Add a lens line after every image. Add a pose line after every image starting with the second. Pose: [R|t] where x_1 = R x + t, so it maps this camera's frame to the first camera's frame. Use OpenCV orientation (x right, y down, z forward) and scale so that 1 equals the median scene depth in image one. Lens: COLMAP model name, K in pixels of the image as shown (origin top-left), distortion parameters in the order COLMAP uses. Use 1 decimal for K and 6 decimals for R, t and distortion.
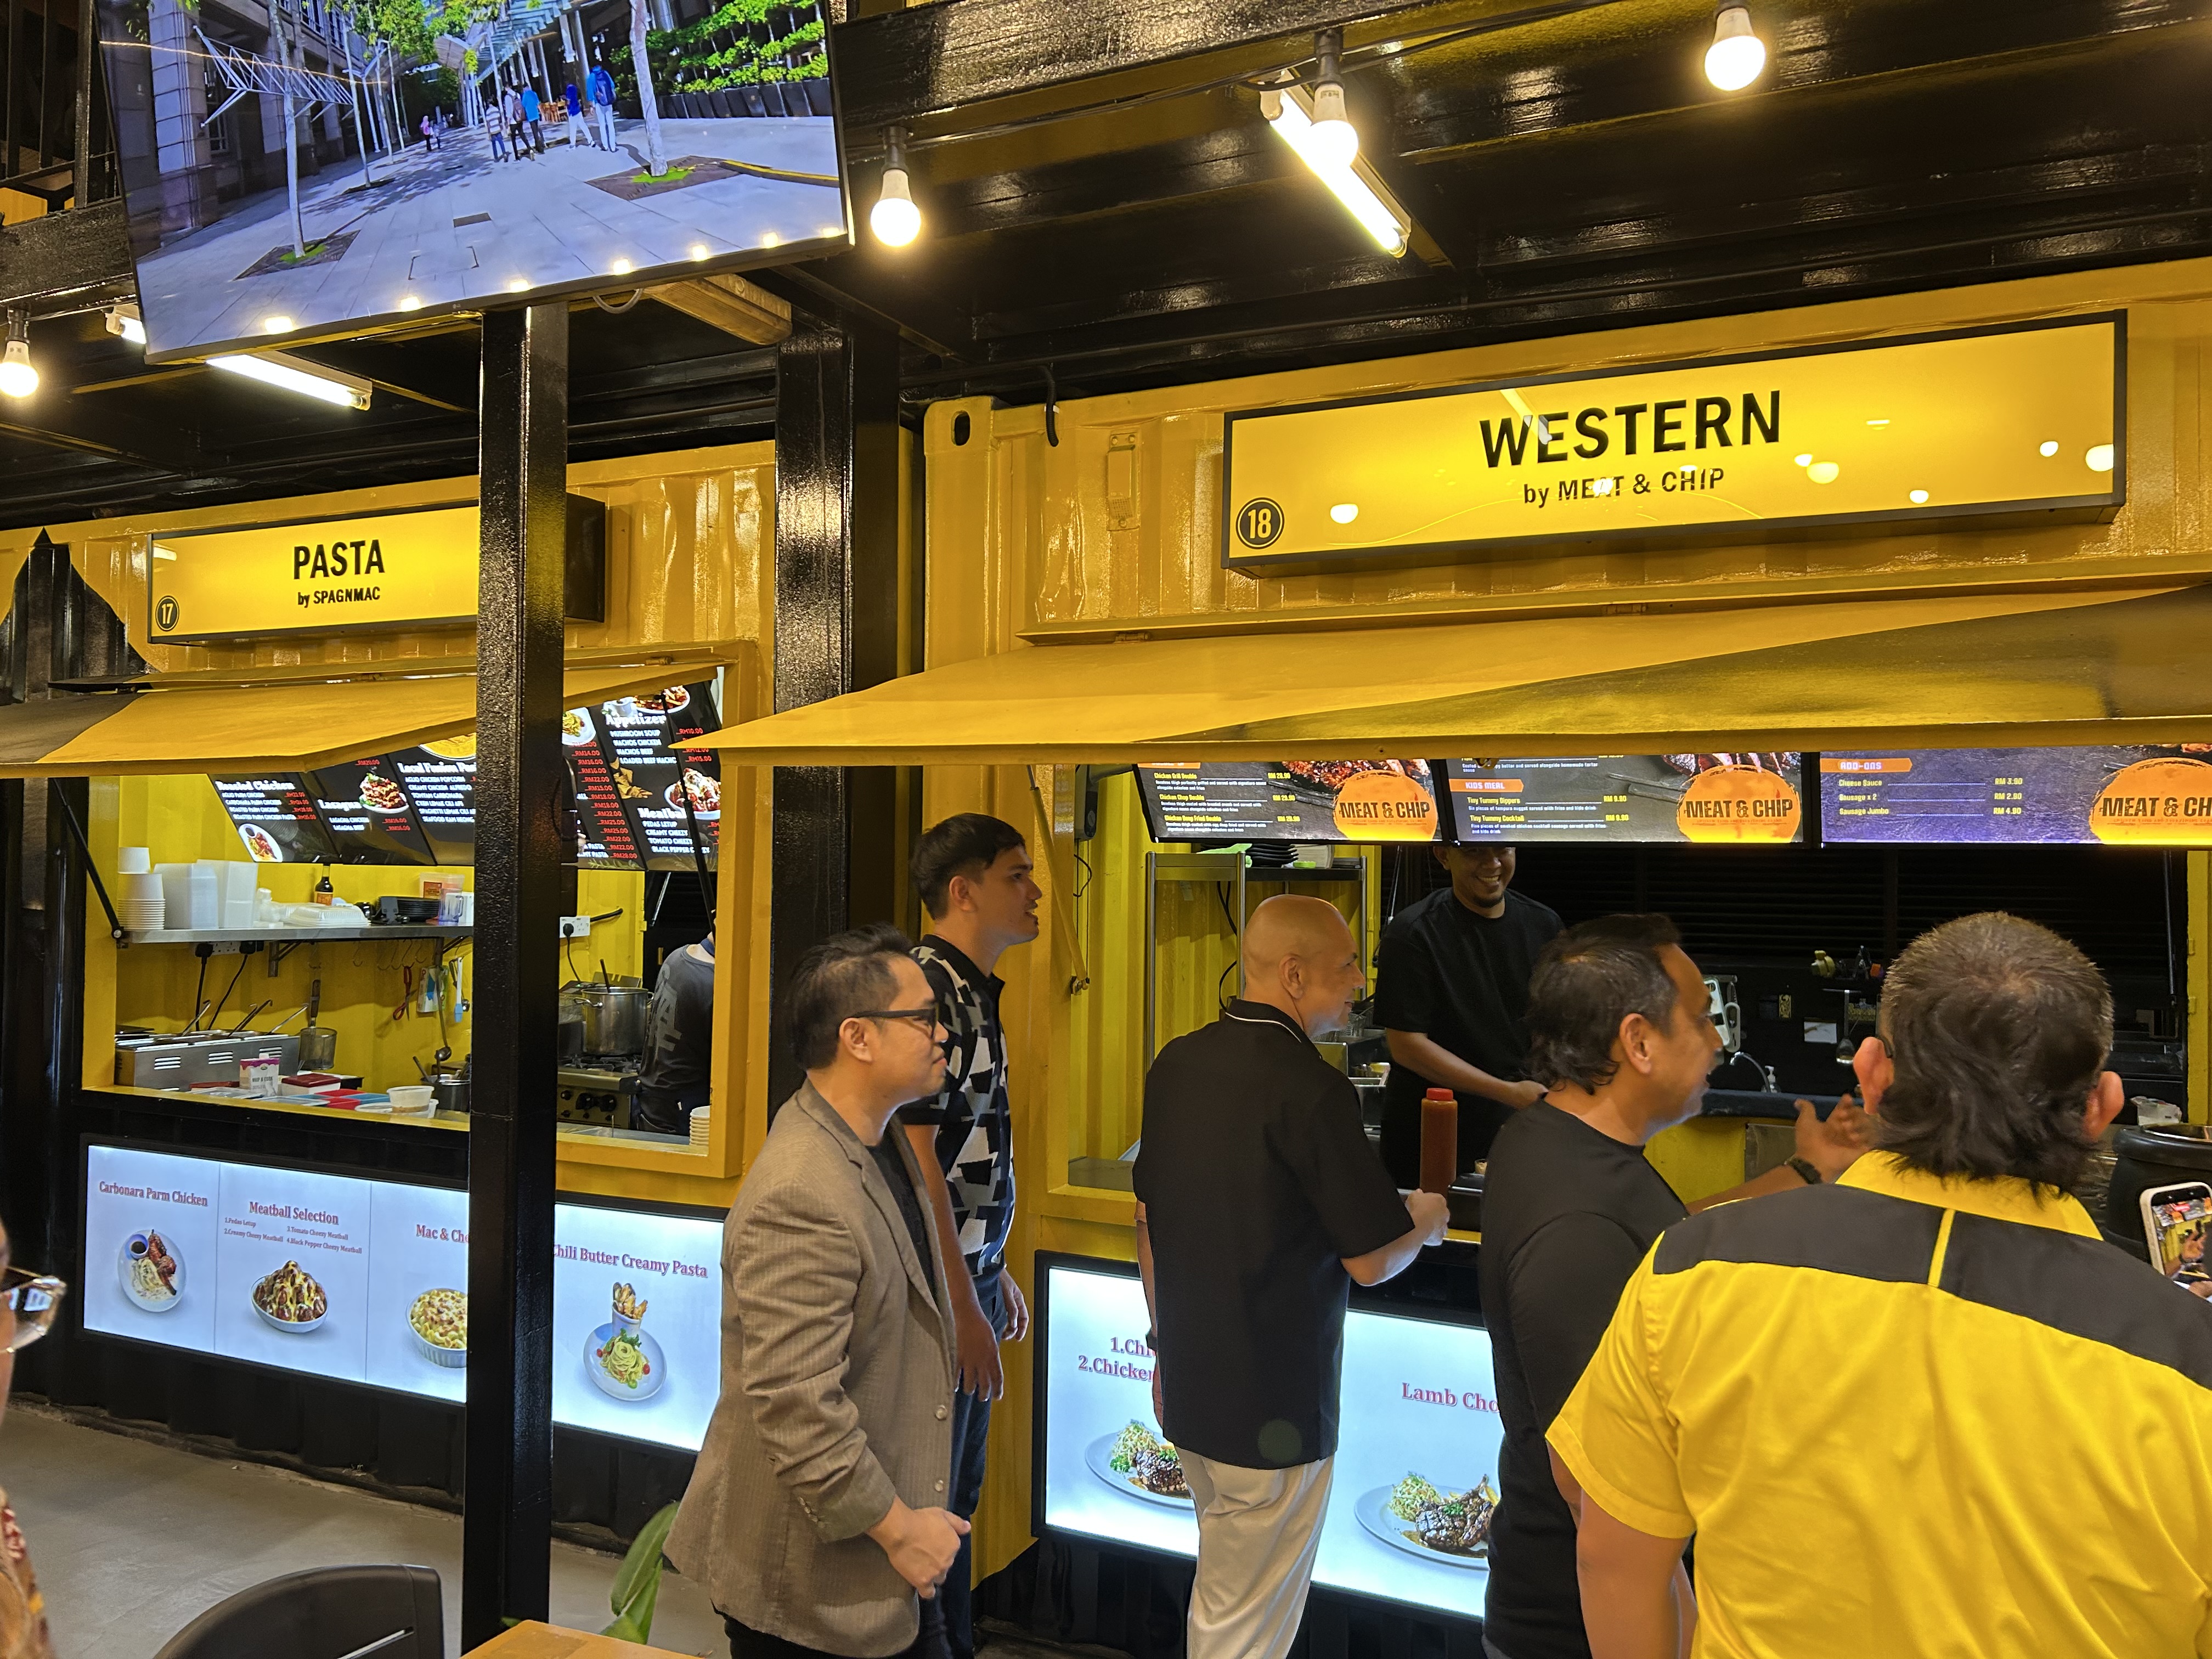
lens RADIAL K [[1653.5, 0, 1108.2], [0, 1653.5, 844.8], [0, 0, 1]] dist [0.014123, -0.004252]
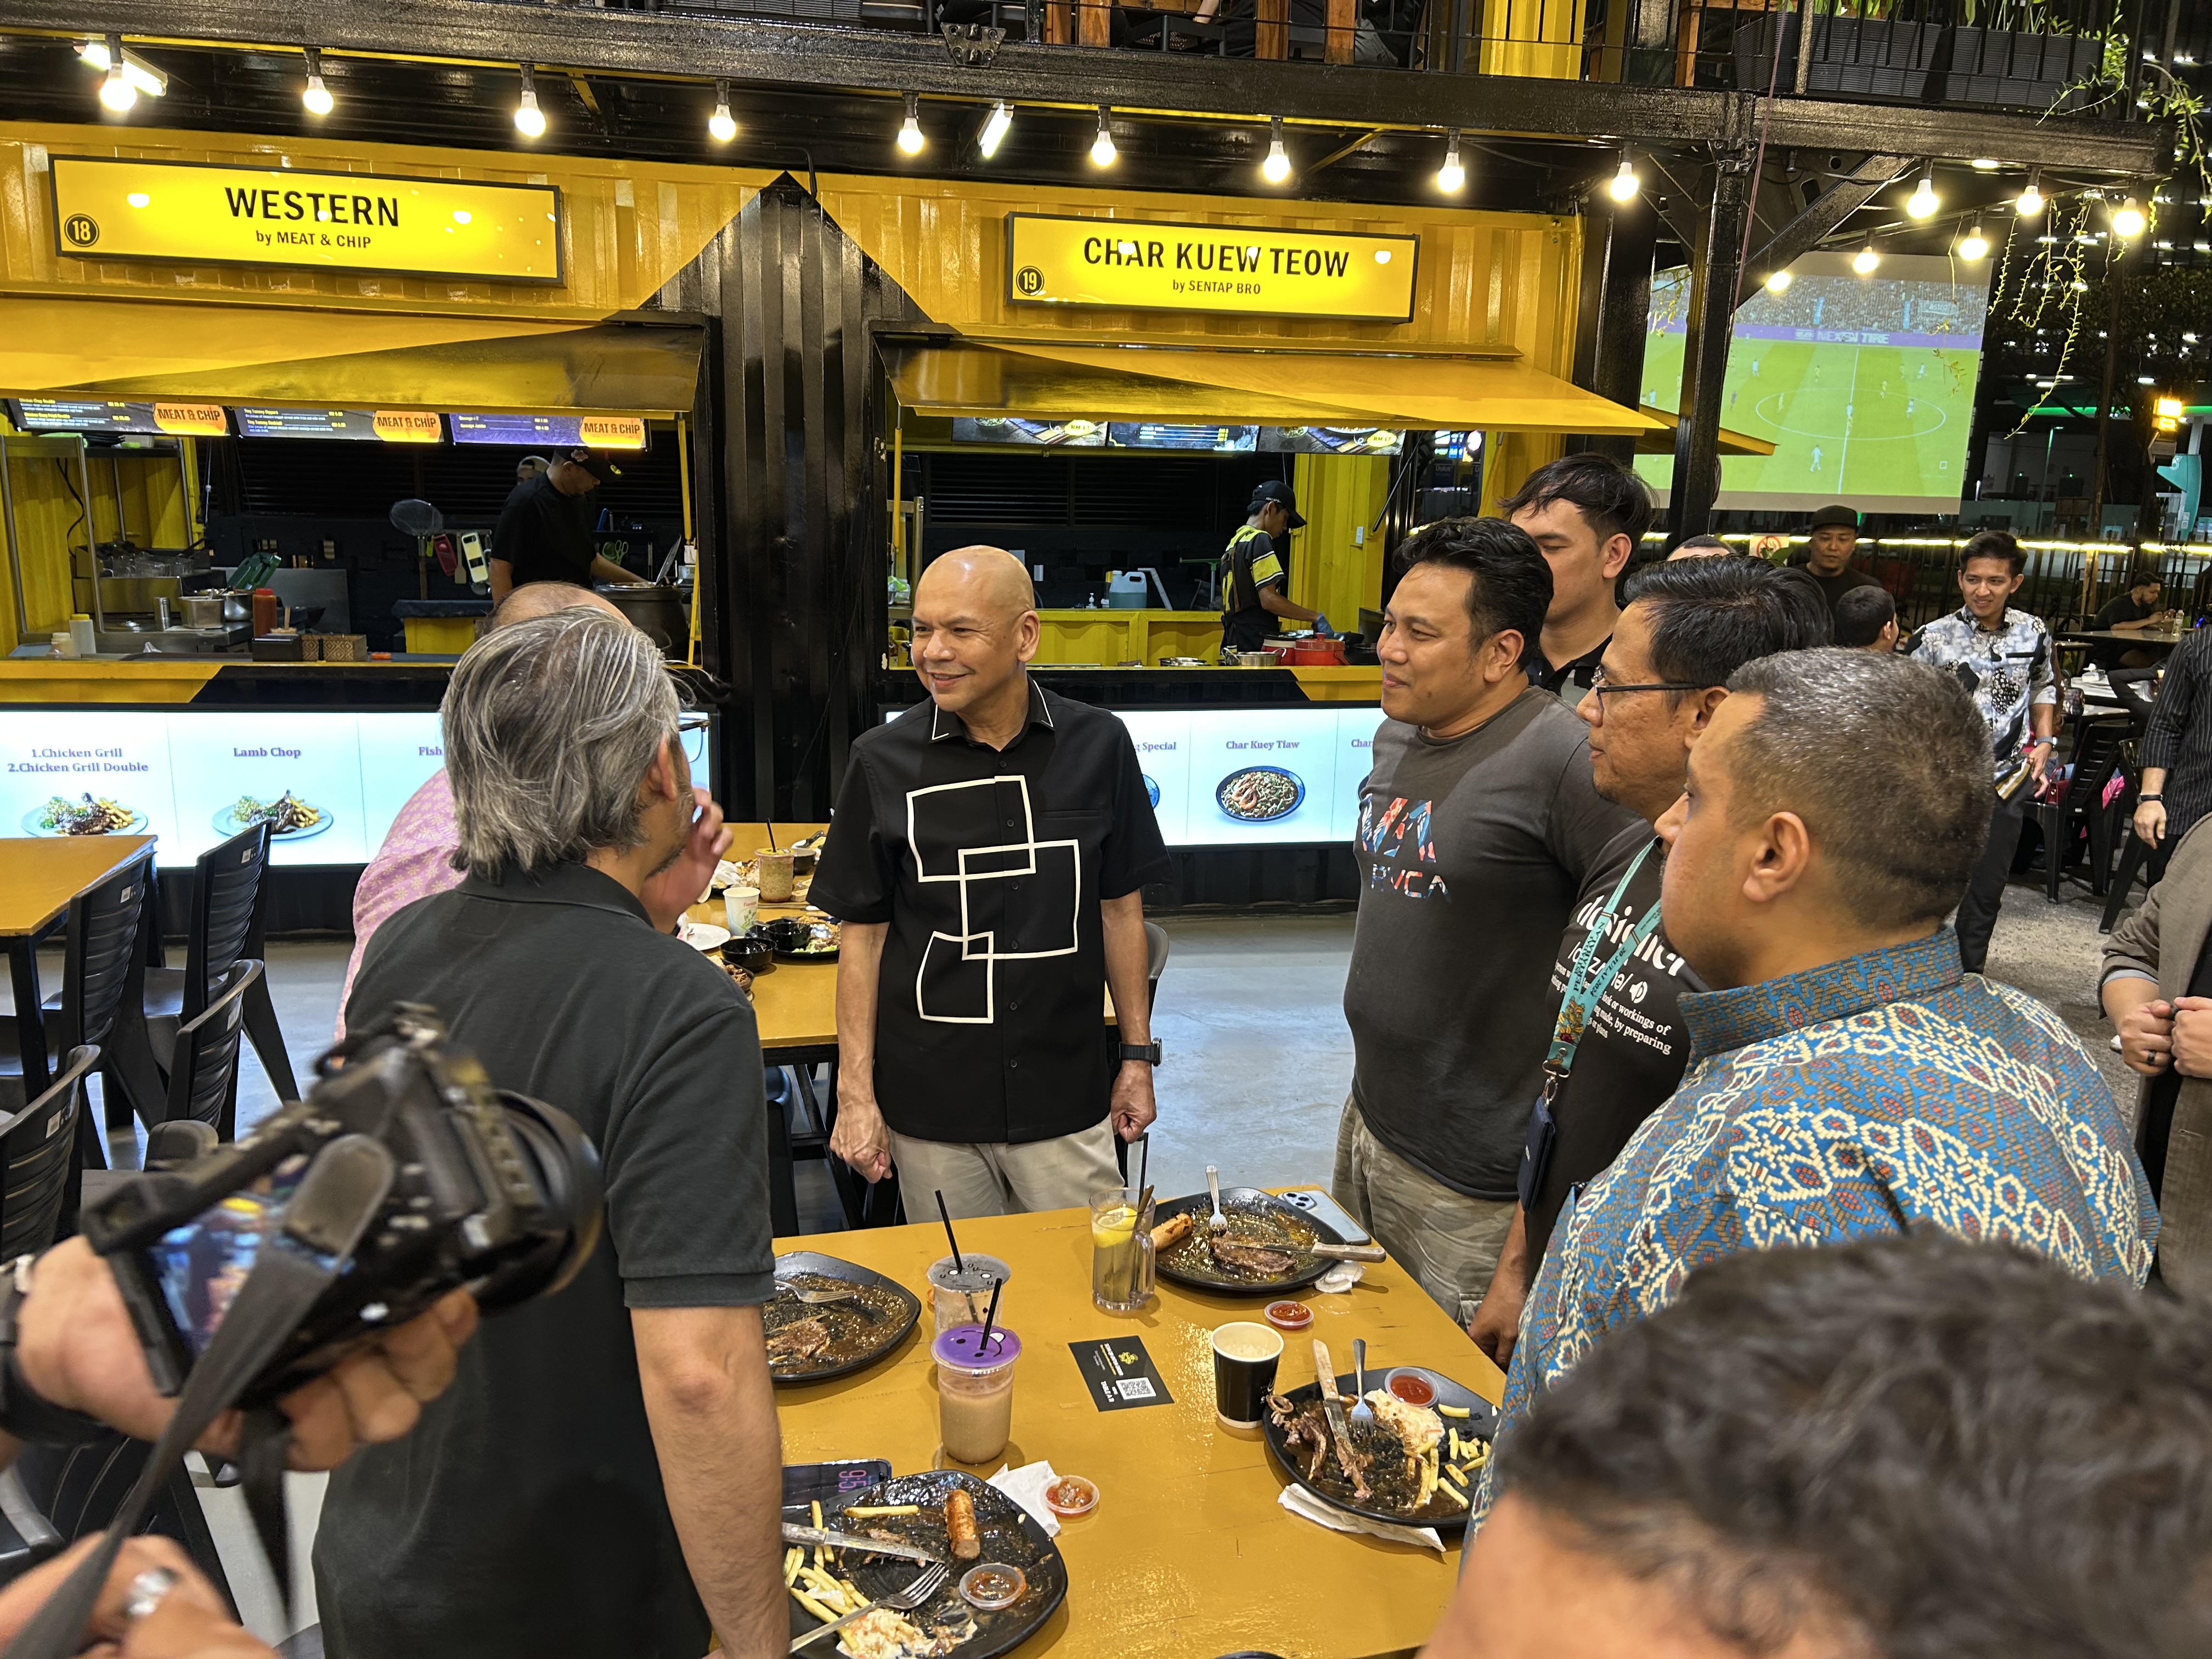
lens RADIAL K [[1653.5, 0, 1108.2], [0, 1653.5, 844.8], [0, 0, 1]] dist [0.014123, -0.004252]
pose [[0.799592, -0.120030, 0.588426, -0.144625], [-0.024896, 0.972355, 0.232176, -0.013660], [-0.600027, -0.200295, 0.774499, -1.053542]]
